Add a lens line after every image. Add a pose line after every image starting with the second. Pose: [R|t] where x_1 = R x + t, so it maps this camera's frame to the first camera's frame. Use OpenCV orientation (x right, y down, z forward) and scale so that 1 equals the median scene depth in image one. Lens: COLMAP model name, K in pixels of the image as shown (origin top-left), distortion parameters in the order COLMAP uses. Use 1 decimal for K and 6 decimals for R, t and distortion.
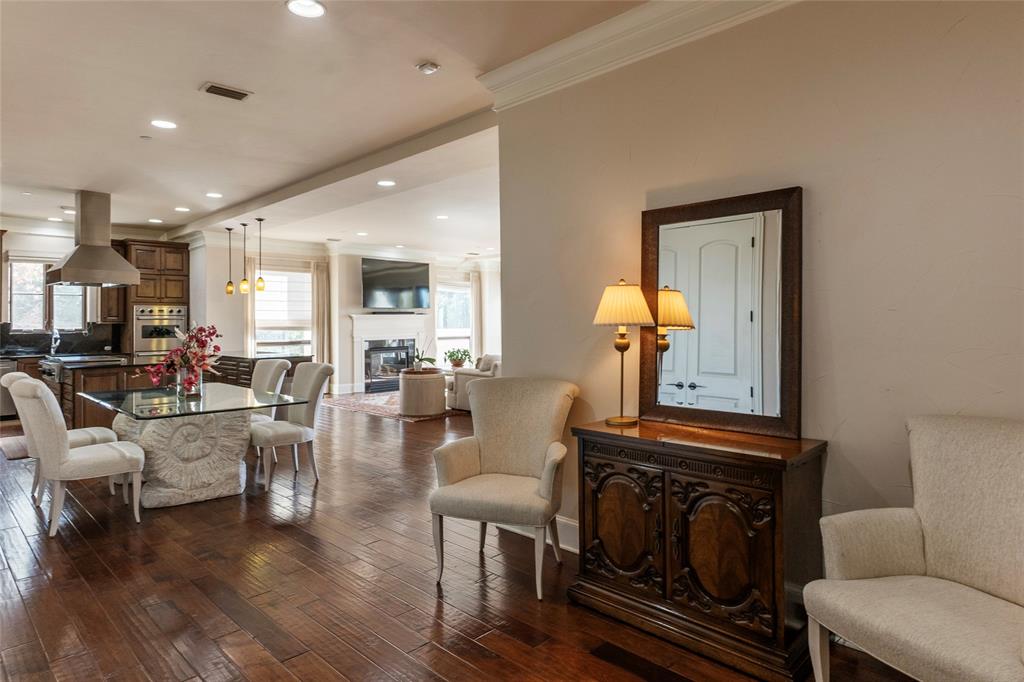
lens RADIAL K [[584.9, 0, 502.3], [0, 584.9, 314.8], [0, 0, 1]] dist [-0.000897, 0.000410]
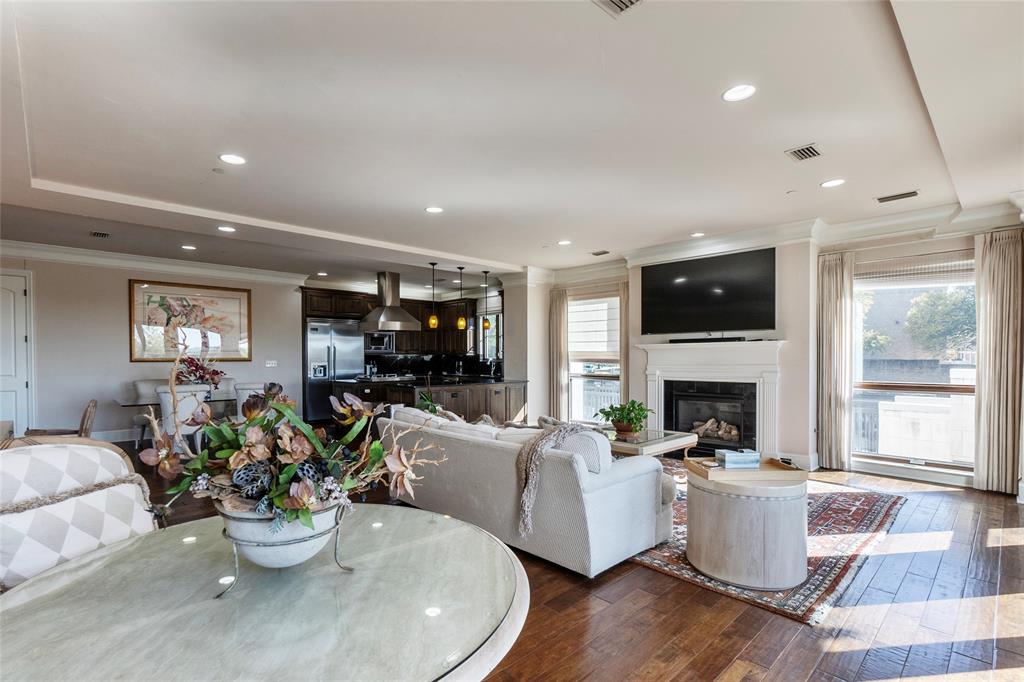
lens RADIAL K [[487.2, 0, 494.8], [0, 487.2, 362.9], [0, 0, 1]] dist [0.000013, -0.000082]
pose [[-0.036154, 0.021942, -0.999105, 0.452573], [0.014992, 0.999658, 0.021411, 0.008747], [0.999234, -0.014205, -0.036471, 0.994889]]
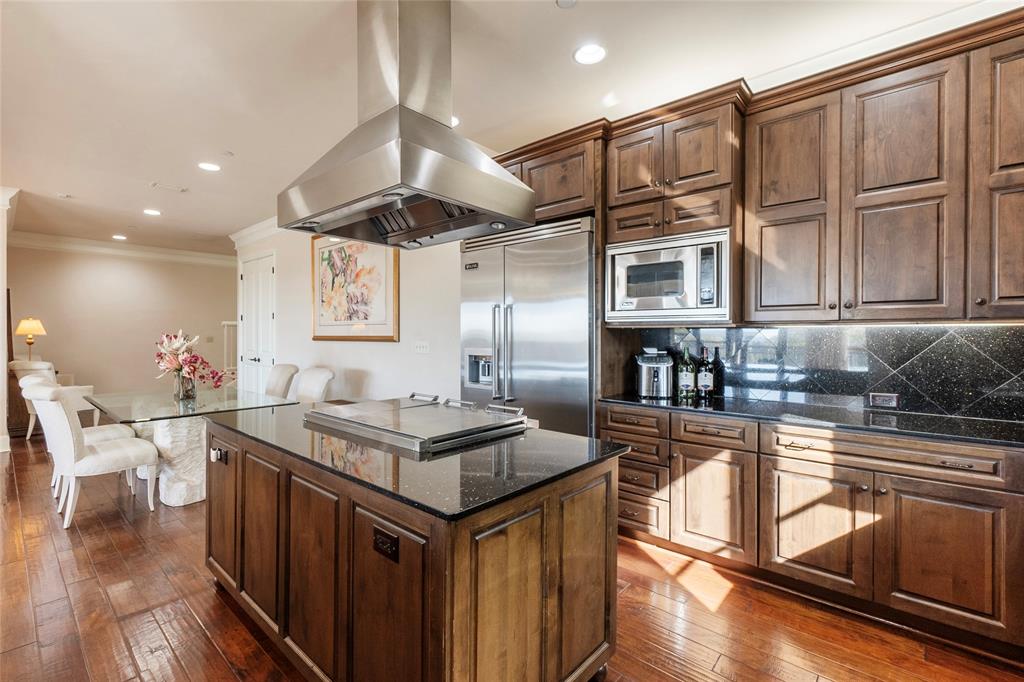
lens RADIAL K [[448.3, 0, 512.0], [0, 448.3, 341.0], [0, 0, 1]] dist [0.000053, -0.000166]
pose [[-0.997609, 0.006610, -0.068791, -0.563635], [0.006747, 0.999976, -0.001755, 0.019472], [0.068778, -0.002215, -0.997630, 0.967673]]
